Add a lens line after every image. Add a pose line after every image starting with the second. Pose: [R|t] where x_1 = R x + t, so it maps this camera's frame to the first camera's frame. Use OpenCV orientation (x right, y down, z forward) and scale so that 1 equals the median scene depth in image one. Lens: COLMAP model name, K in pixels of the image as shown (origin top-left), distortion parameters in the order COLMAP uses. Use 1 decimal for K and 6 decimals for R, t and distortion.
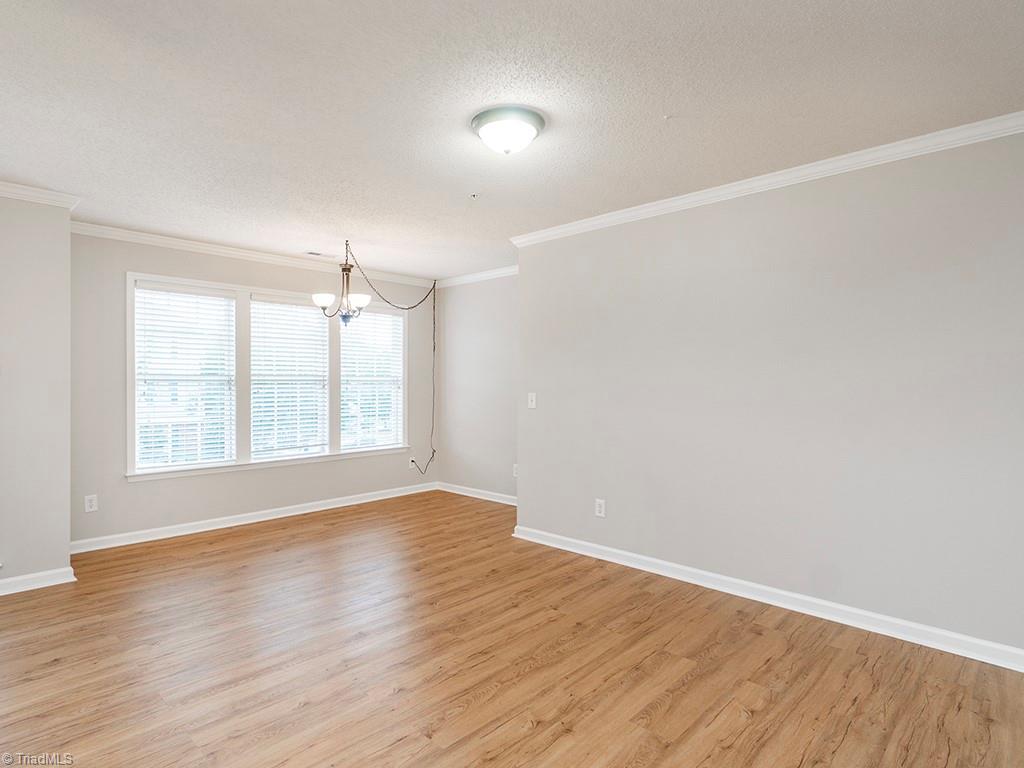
lens RADIAL K [[561.0, 0, 484.3], [0, 561.0, 383.8], [0, 0, 1]] dist [-0.000451, 0.000237]
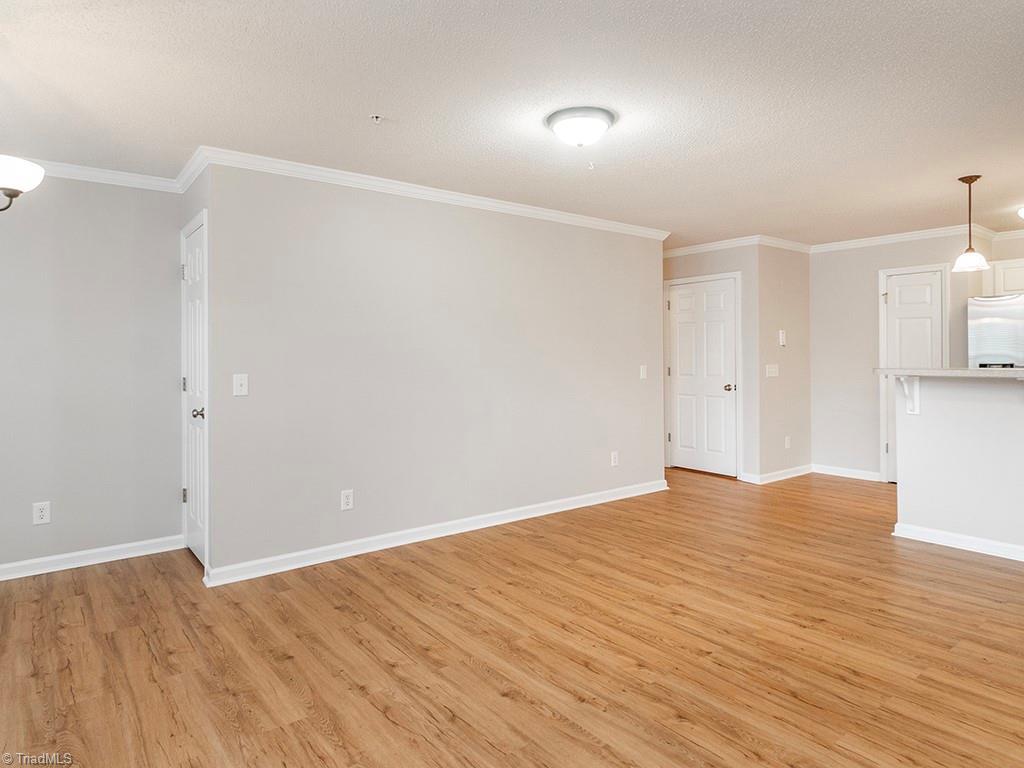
lens RADIAL K [[606.9, 0, 505.9], [0, 606.9, 349.6], [0, 0, 1]] dist [-0.000558, -0.000572]
pose [[0.129967, 0.009152, 0.991476, -0.628067], [0.010244, 0.999892, -0.010573, -0.002879], [-0.991465, 0.011531, 0.129859, 0.547187]]
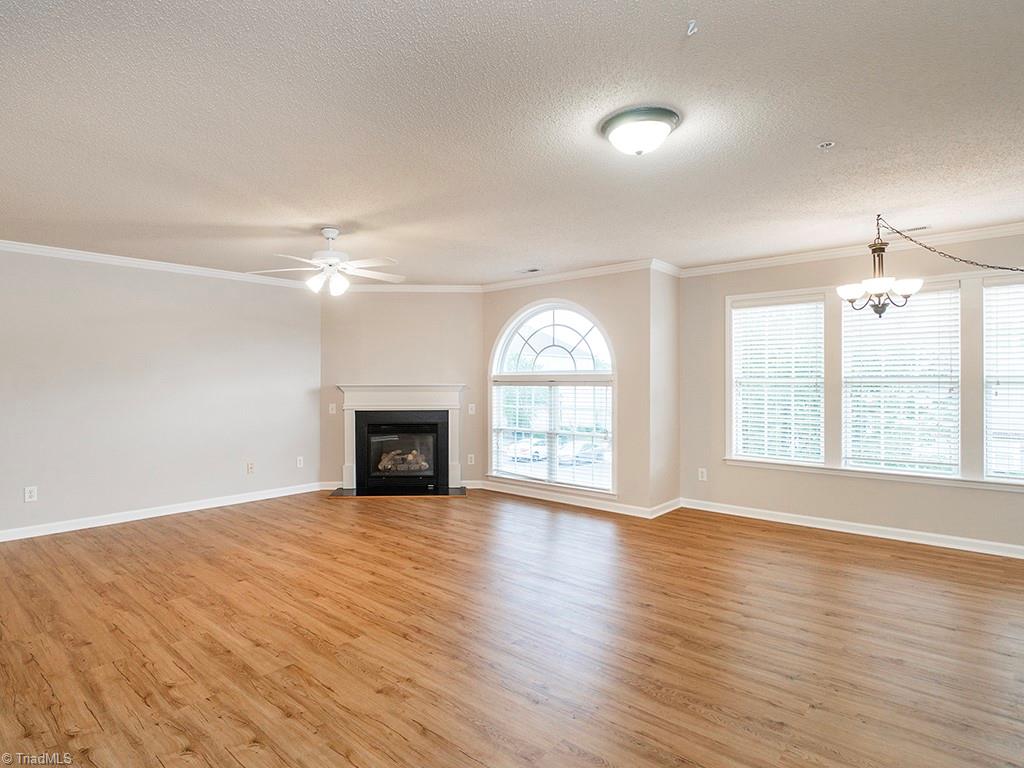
lens RADIAL K [[561.0, 0, 484.3], [0, 561.0, 383.8], [0, 0, 1]] dist [-0.000451, 0.000237]
pose [[0.049671, 0.001920, -0.998764, 0.555485], [-0.002462, 0.999995, 0.001799, -0.004841], [0.998763, 0.002370, 0.049676, 0.374661]]
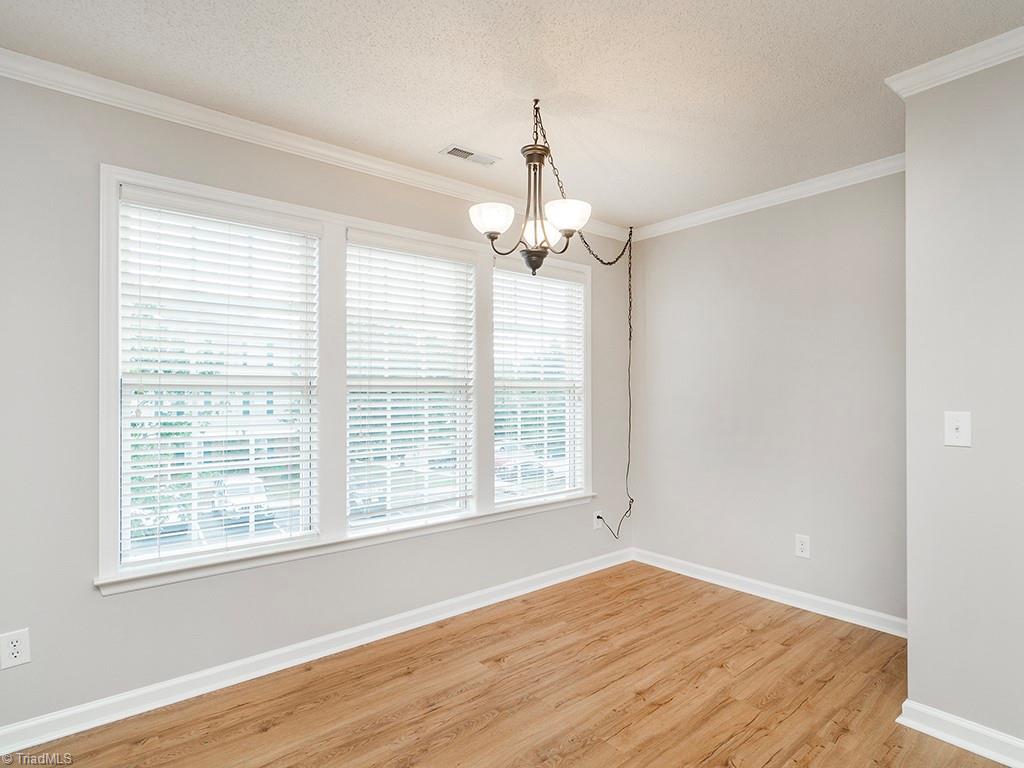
lens RADIAL K [[557.5, 0, 524.6], [0, 557.5, 386.1], [0, 0, 1]] dist [0.001197, 0.000540]
pose [[0.996437, -0.004766, -0.084208, -0.214844], [0.003485, 0.999876, -0.015362, 0.002401], [0.084270, 0.015014, 0.996330, 0.515208]]
